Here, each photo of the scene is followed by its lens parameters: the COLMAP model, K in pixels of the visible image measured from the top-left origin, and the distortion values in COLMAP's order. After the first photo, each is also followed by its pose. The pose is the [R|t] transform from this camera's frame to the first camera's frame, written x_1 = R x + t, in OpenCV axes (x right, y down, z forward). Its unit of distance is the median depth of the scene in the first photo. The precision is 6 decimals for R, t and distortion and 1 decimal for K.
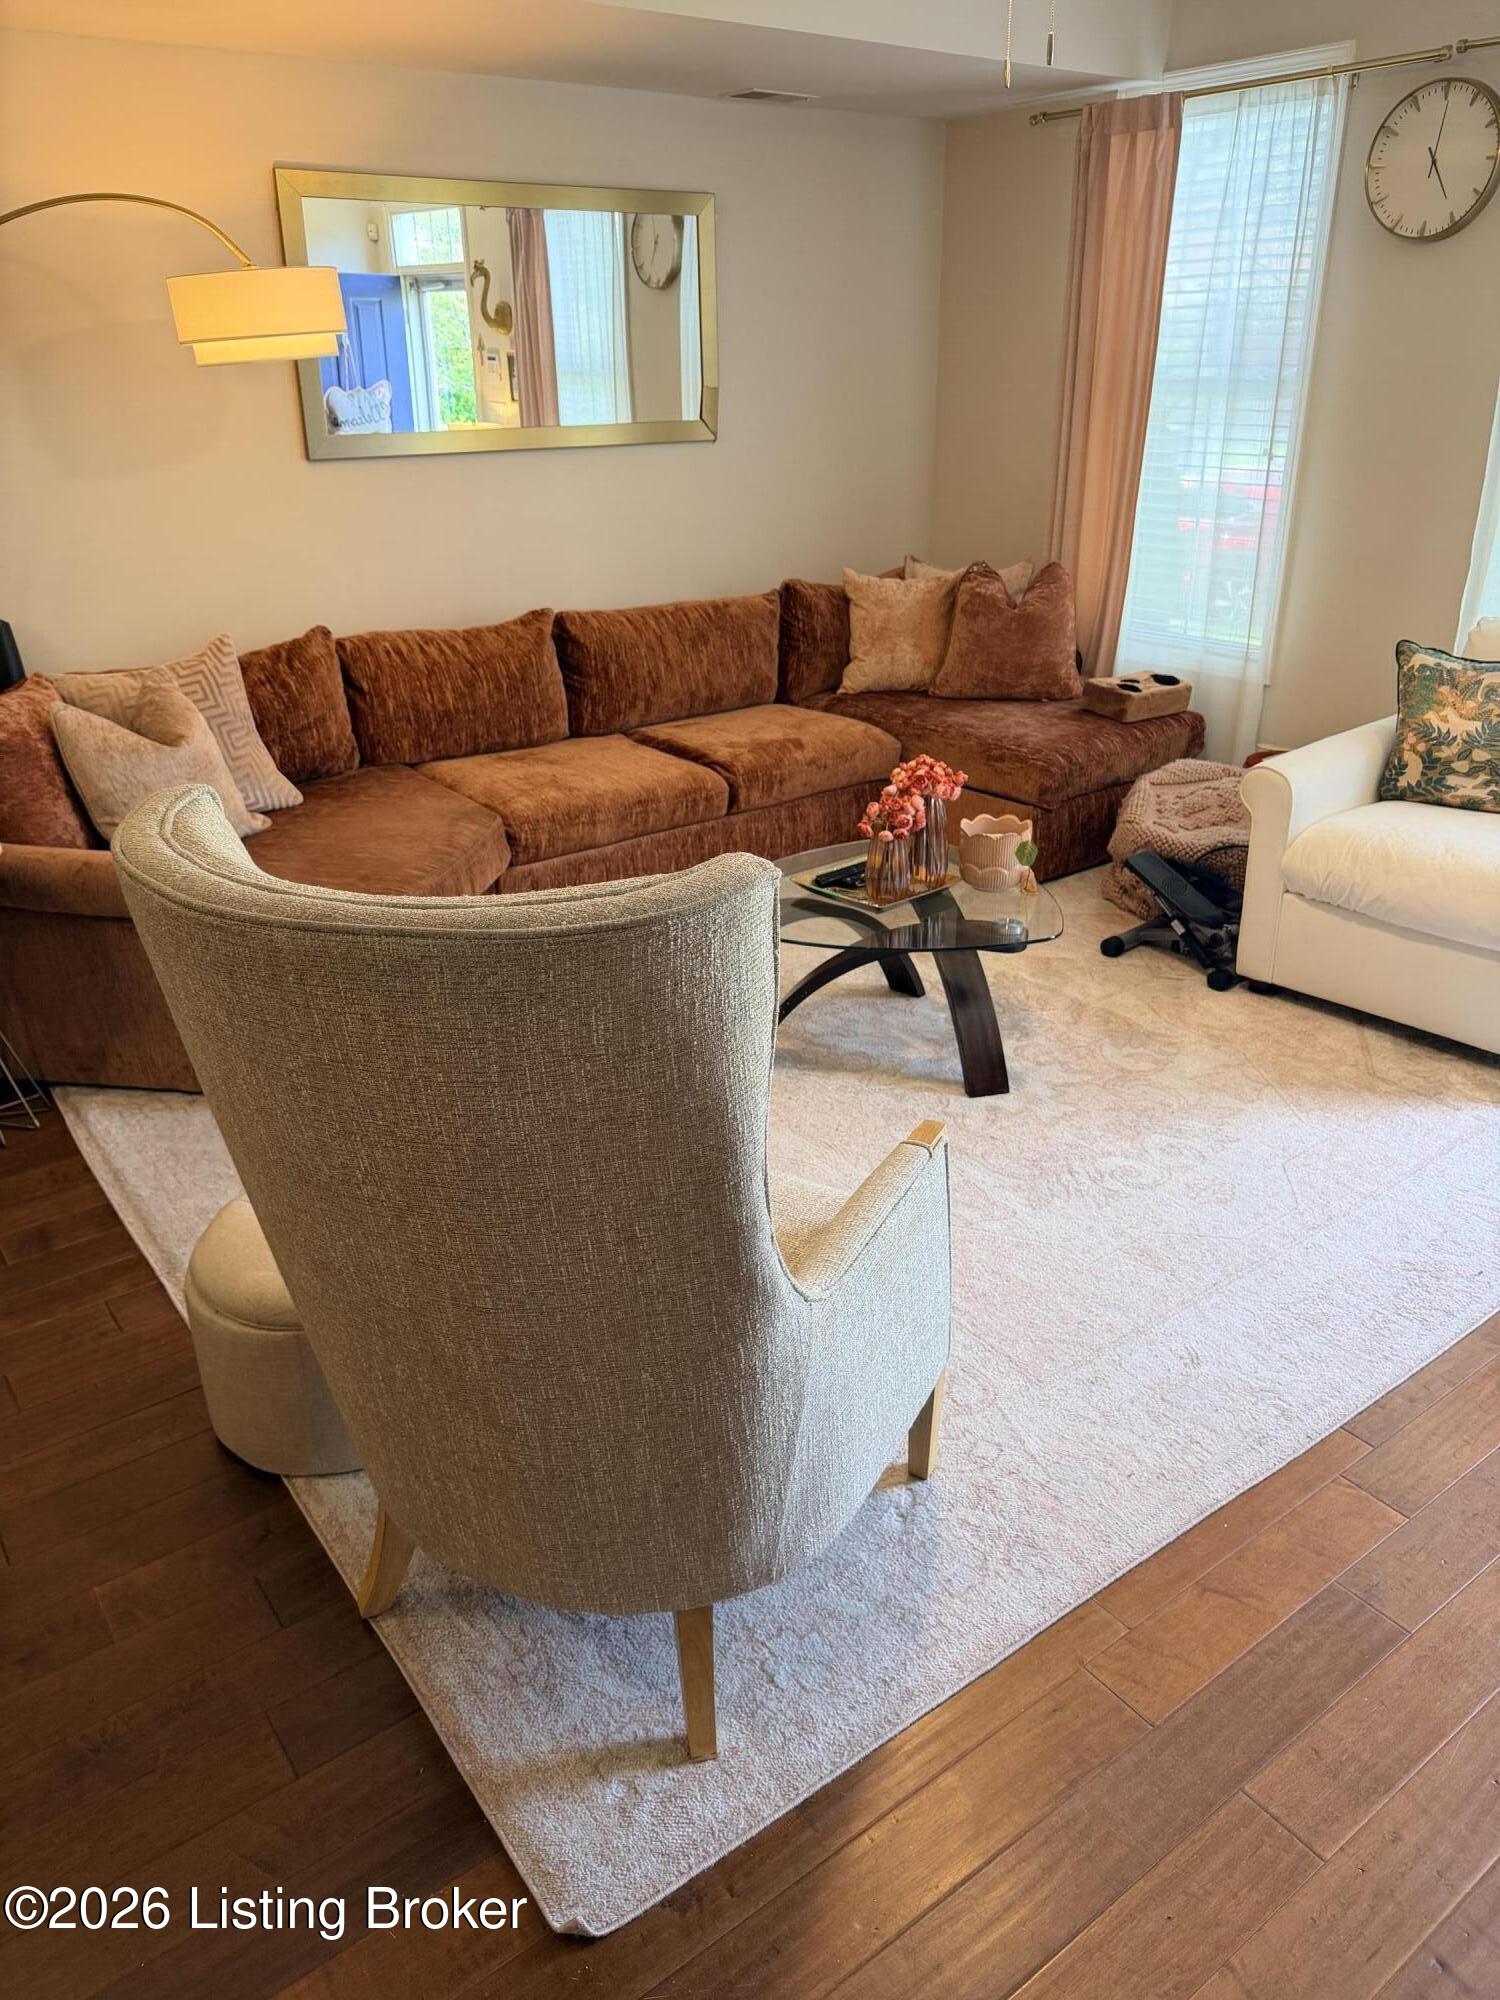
lens RADIAL K [[1418.4, 0, 741.2], [0, 1418.4, 1003.5], [0, 0, 1]] dist [0.150211, -0.279118]
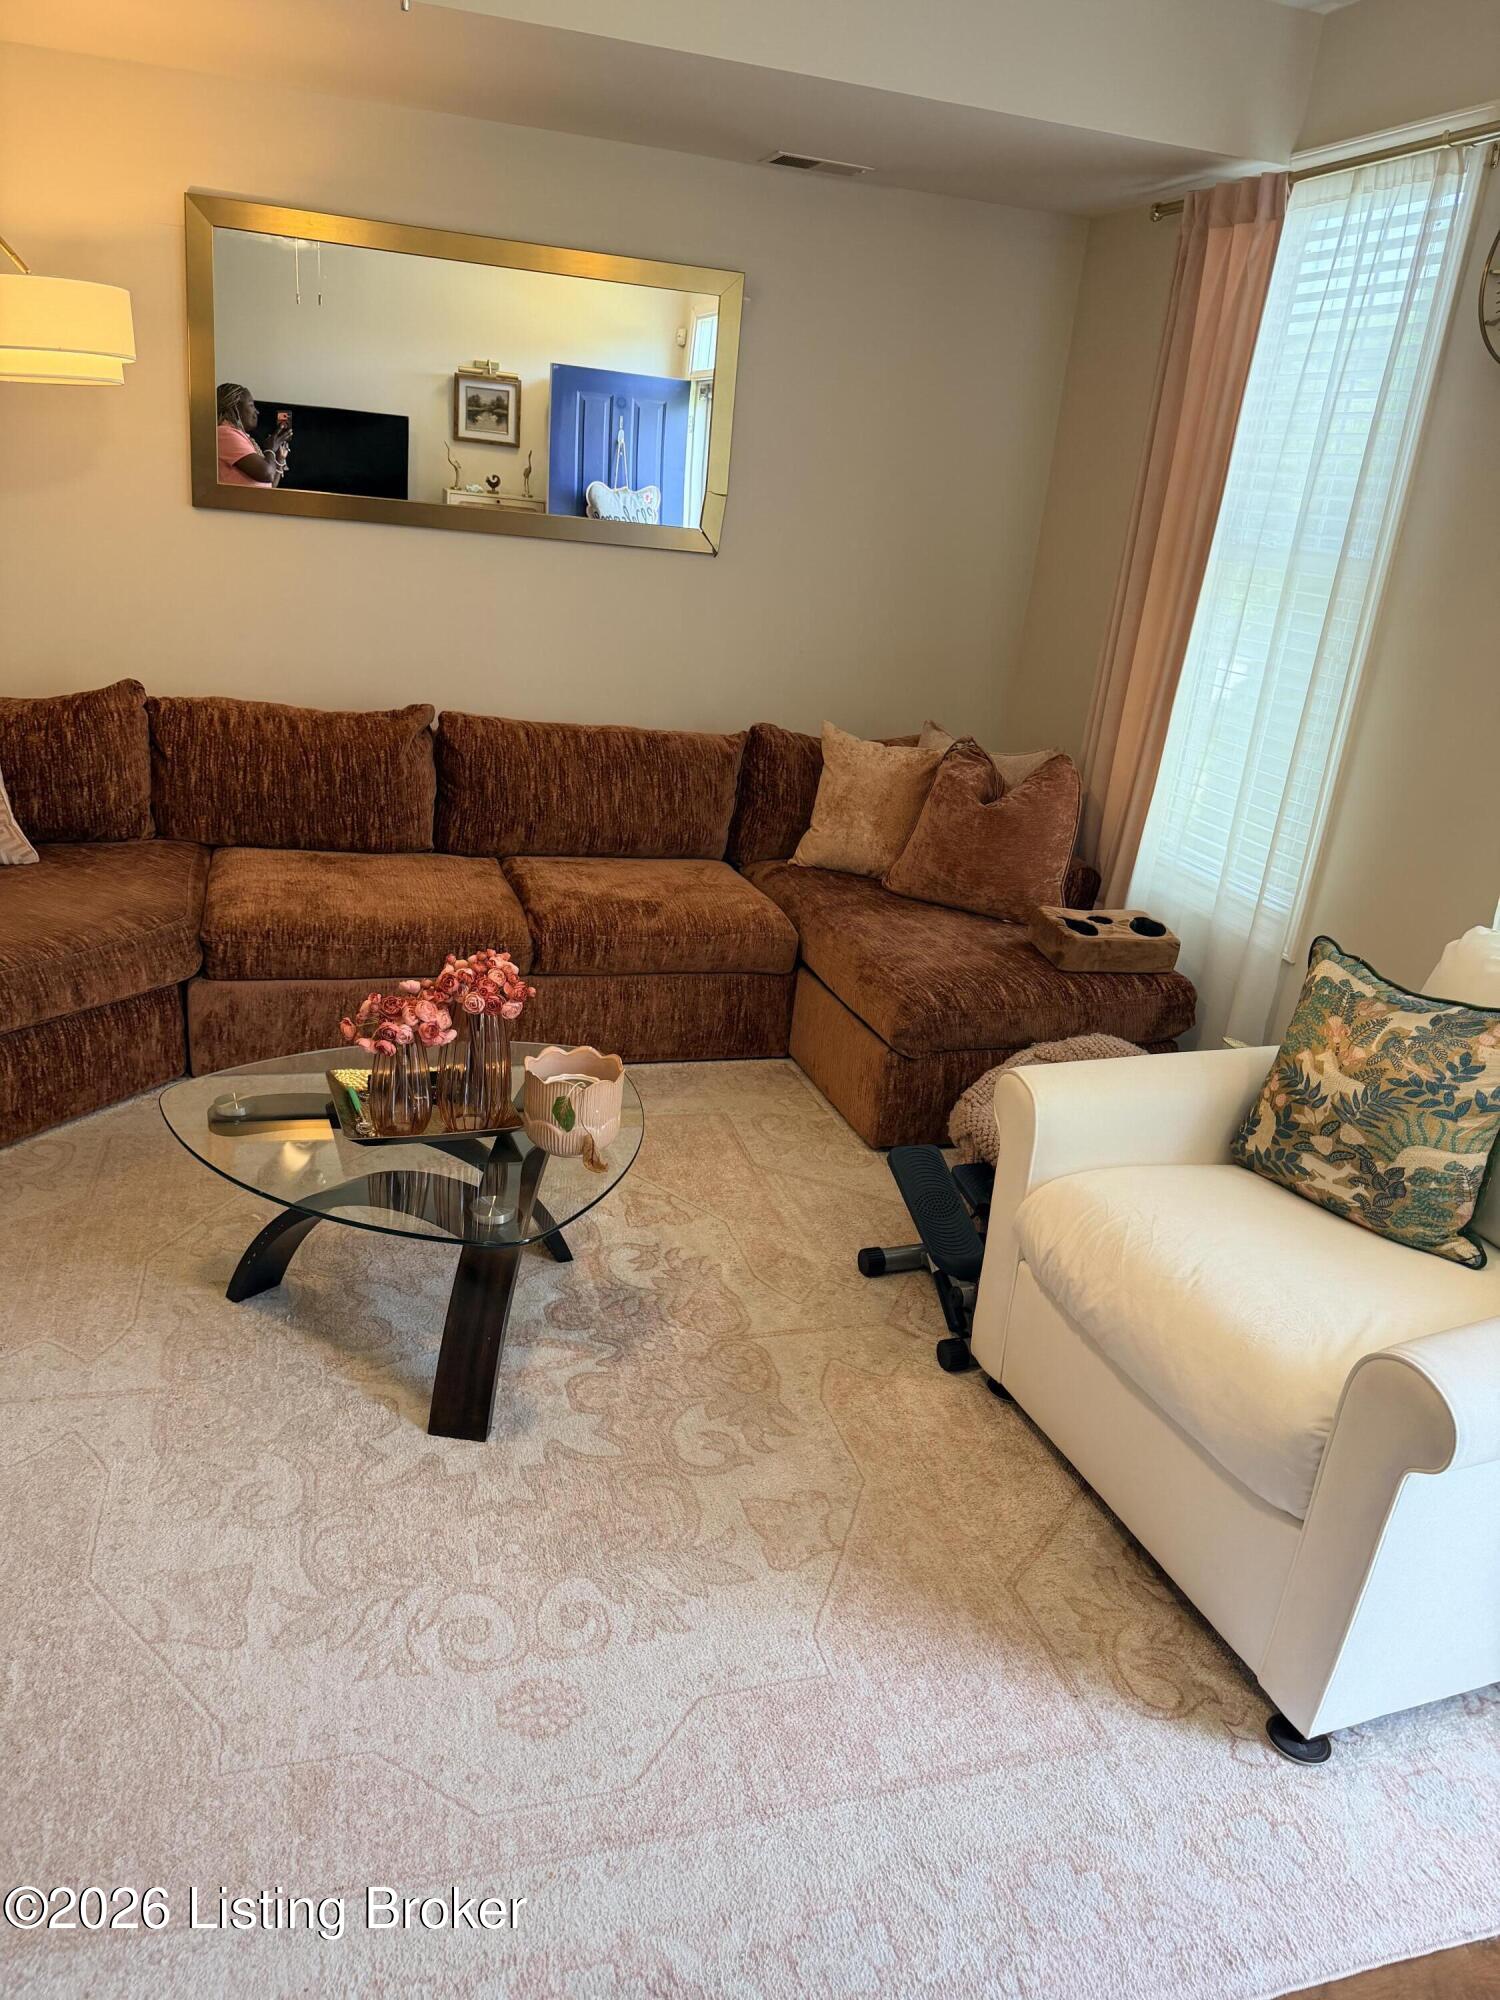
lens RADIAL K [[1403.6, 0, 744.0], [0, 1403.6, 998.0], [0, 0, 1]] dist [0.151728, -0.288828]
pose [[0.930431, 0.215161, -0.296655, 0.351396], [-0.240486, 0.969299, -0.051241, -0.107711], [0.276522, 0.119018, 0.953609, 0.257316]]
